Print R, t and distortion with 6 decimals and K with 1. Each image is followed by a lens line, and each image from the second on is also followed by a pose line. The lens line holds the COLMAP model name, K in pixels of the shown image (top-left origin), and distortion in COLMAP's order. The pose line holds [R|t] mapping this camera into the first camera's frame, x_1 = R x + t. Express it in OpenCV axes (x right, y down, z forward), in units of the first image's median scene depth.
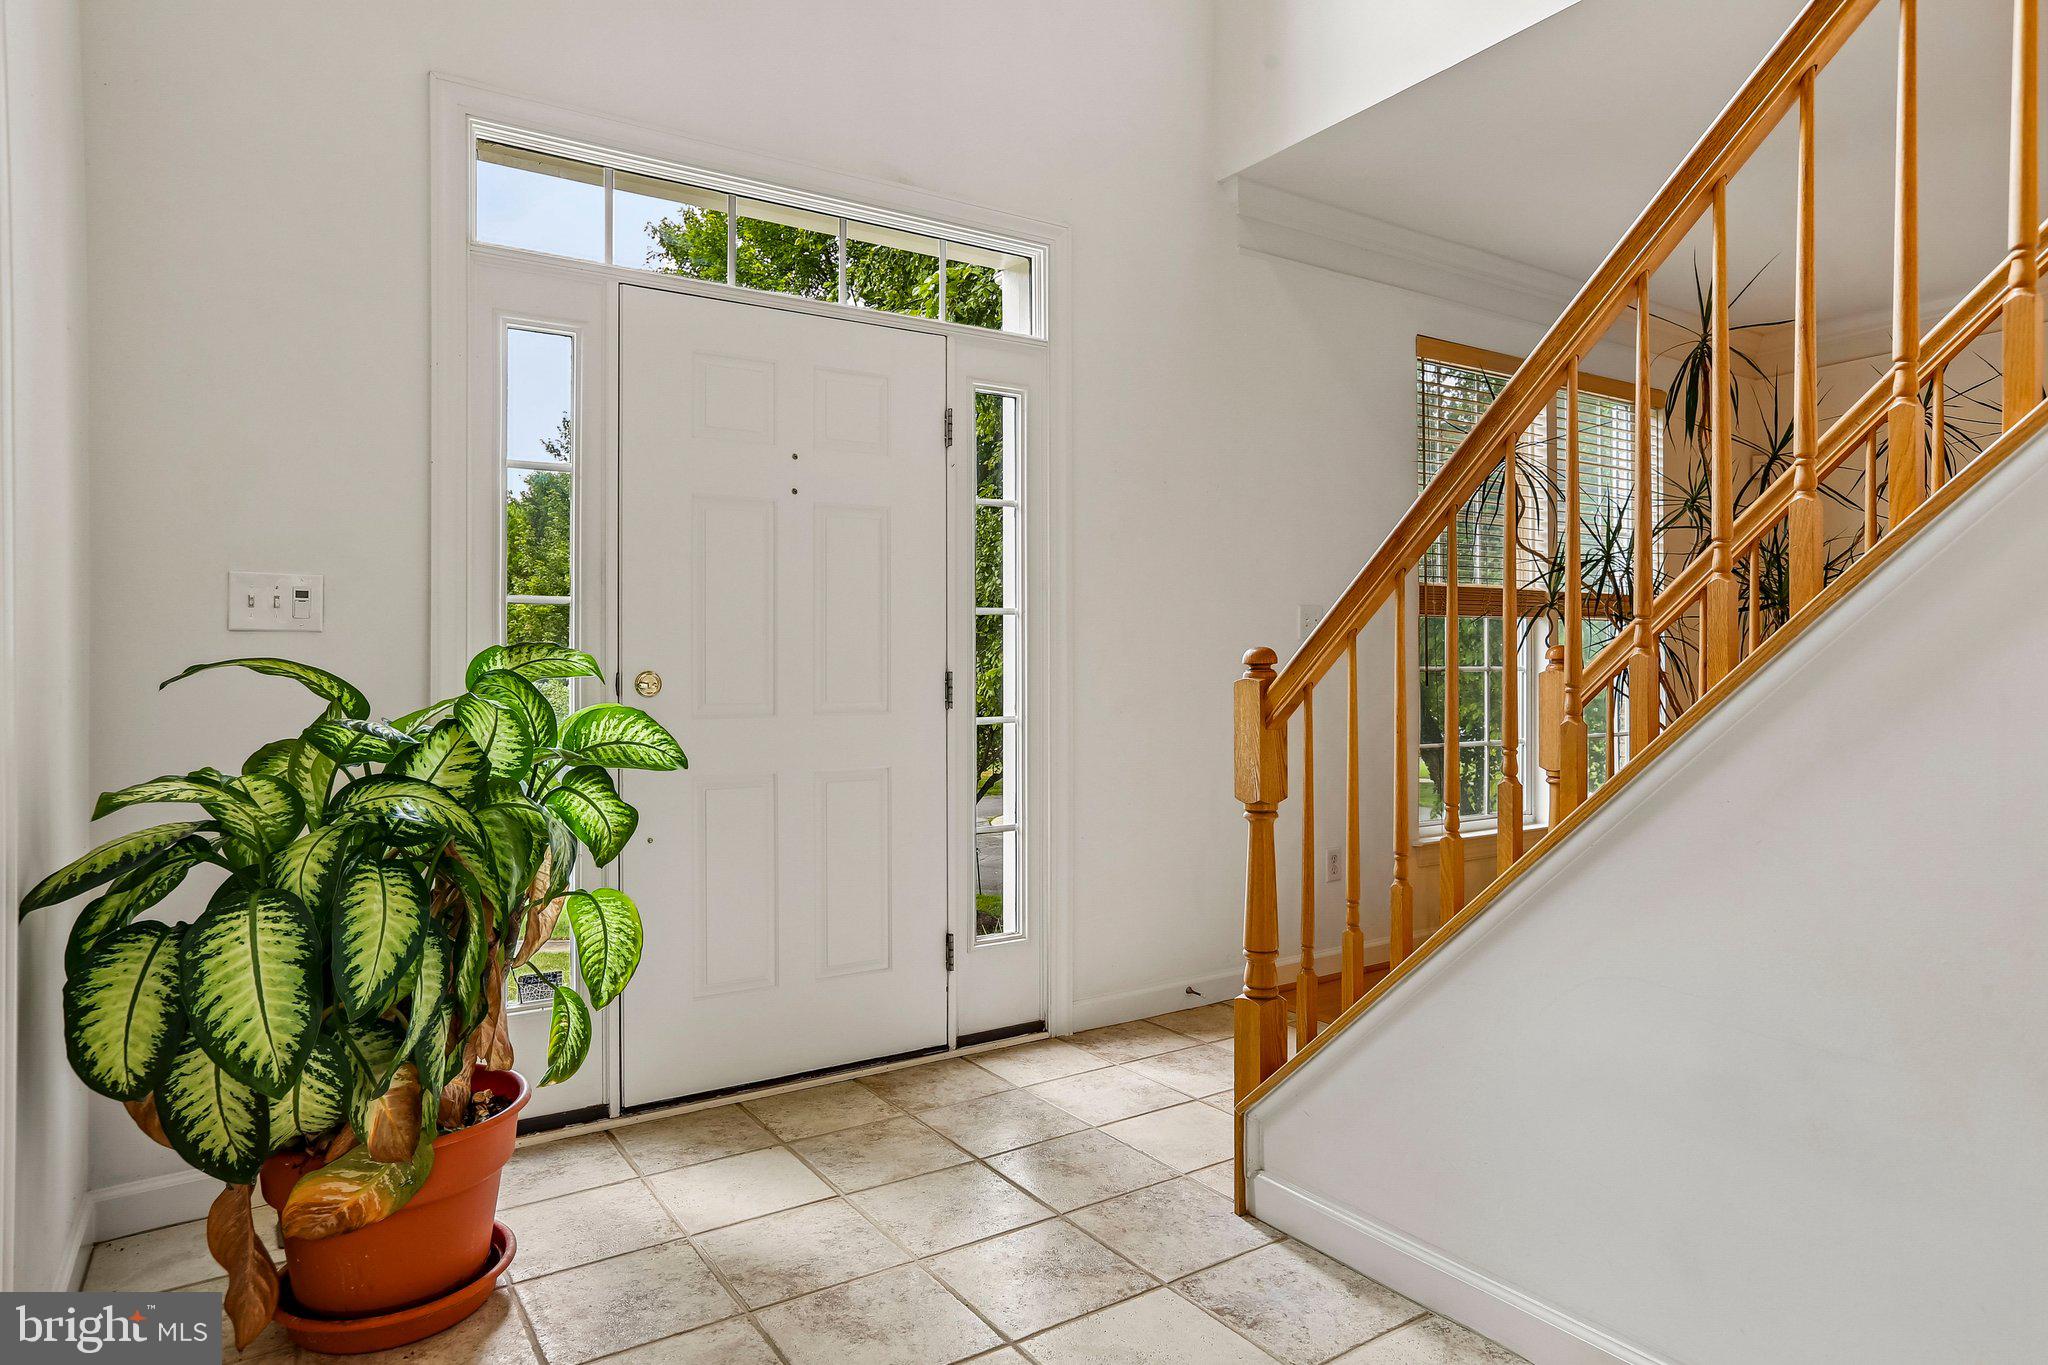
lens RADIAL K [[1196.8, 0, 1015.1], [0, 1196.8, 672.1], [0, 0, 1]] dist [-0.040766, 0.000538]
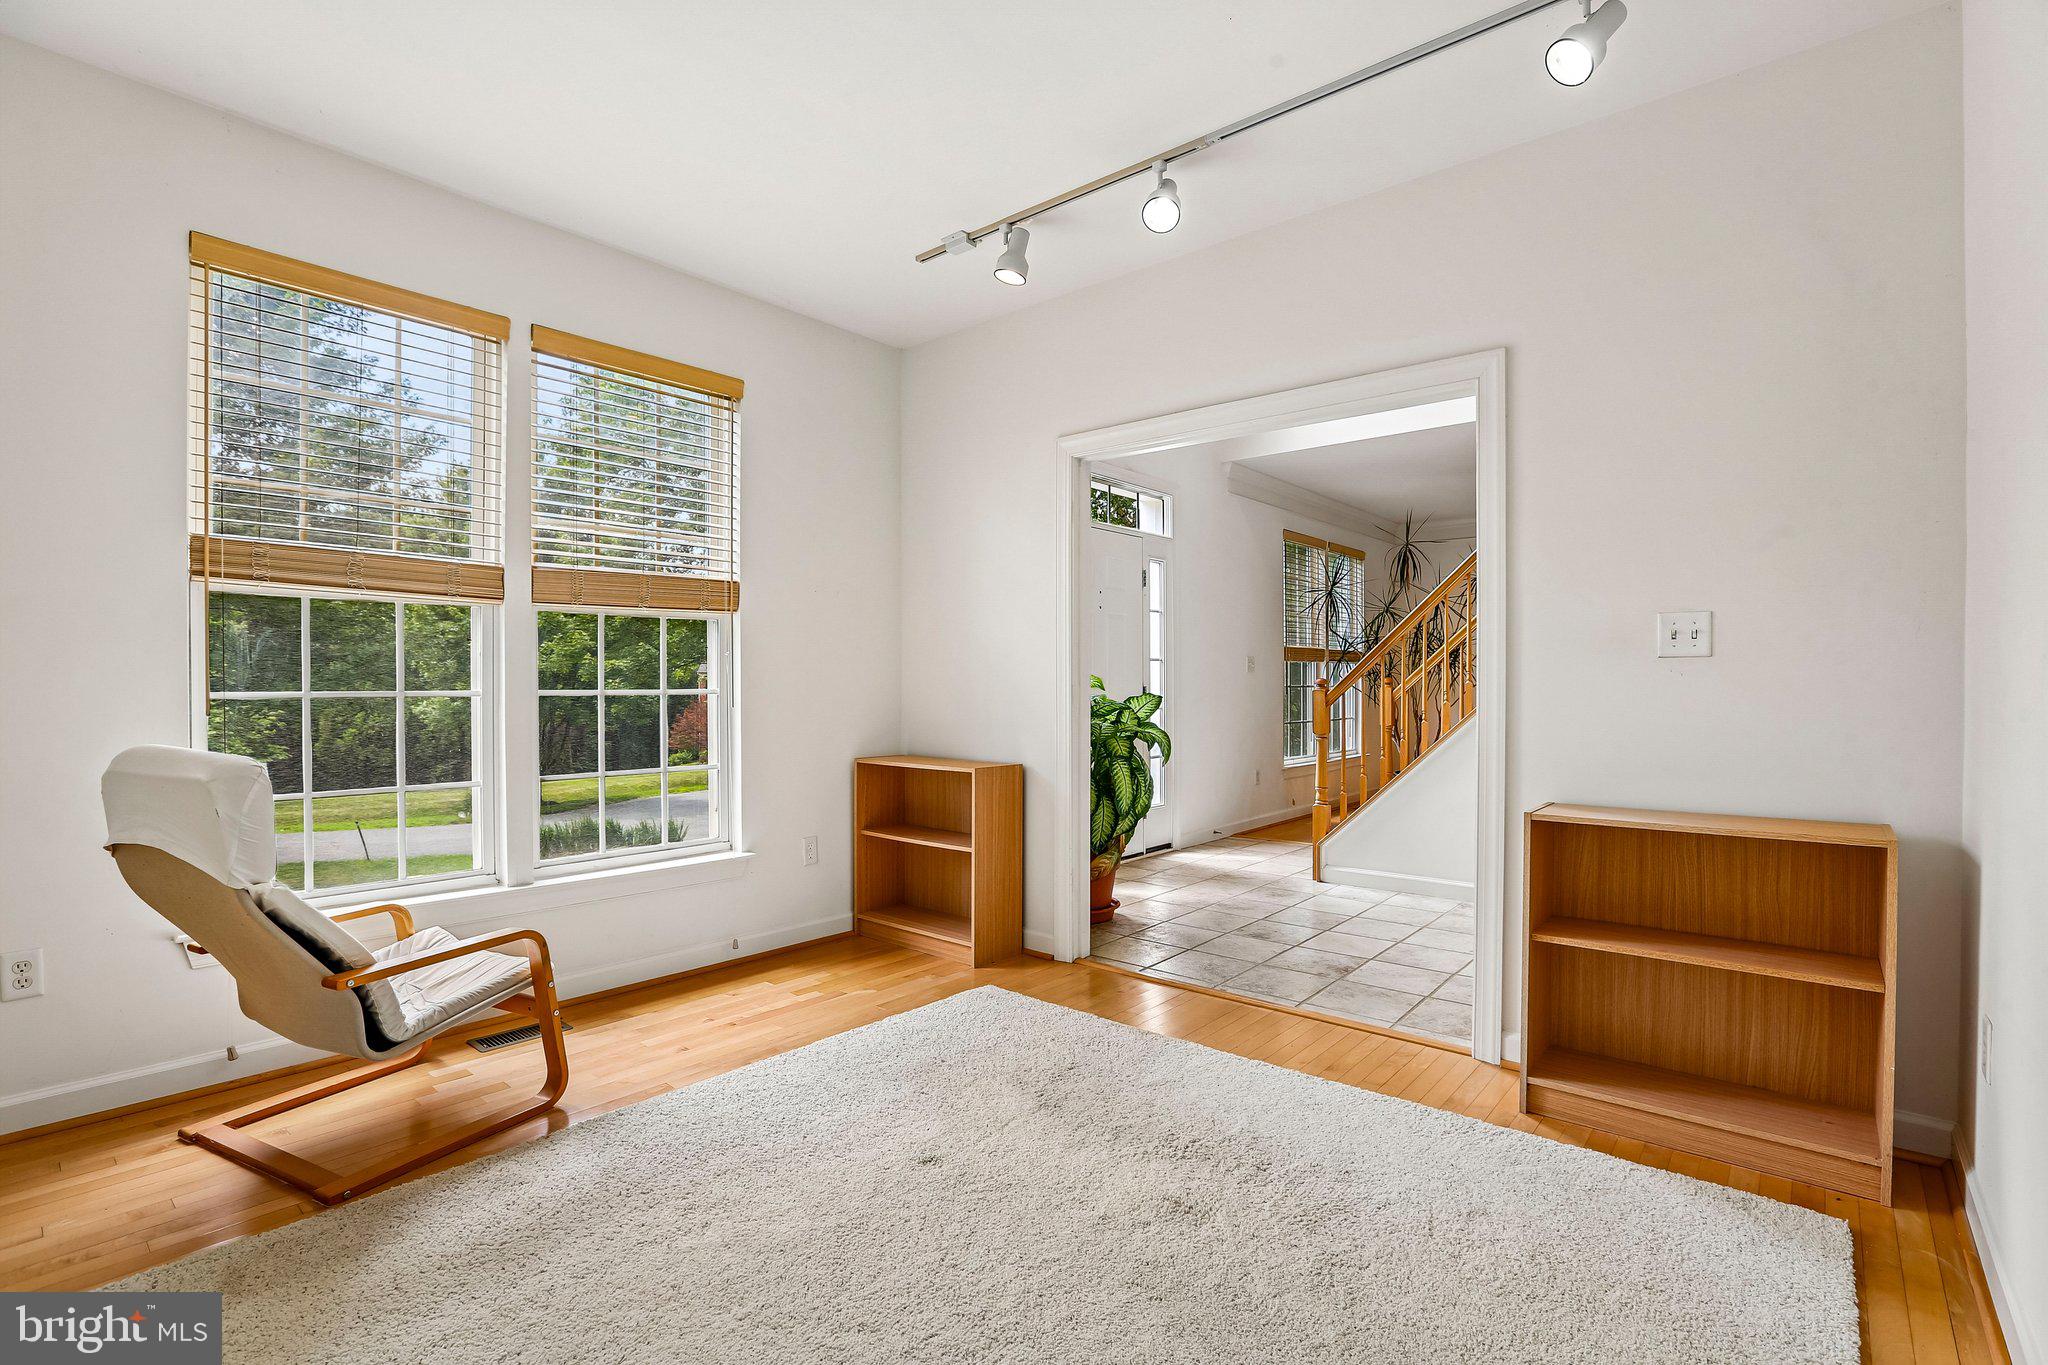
lens RADIAL K [[932.3, 0, 1033.1], [0, 932.3, 687.4], [0, 0, 1]] dist [-0.029456, 0.004327]
pose [[0.959903, 0.000049, 0.280332, -0.704324], [0.000810, 0.999995, -0.002948, 0.005532], [-0.280331, 0.003057, 0.959899, -0.595051]]
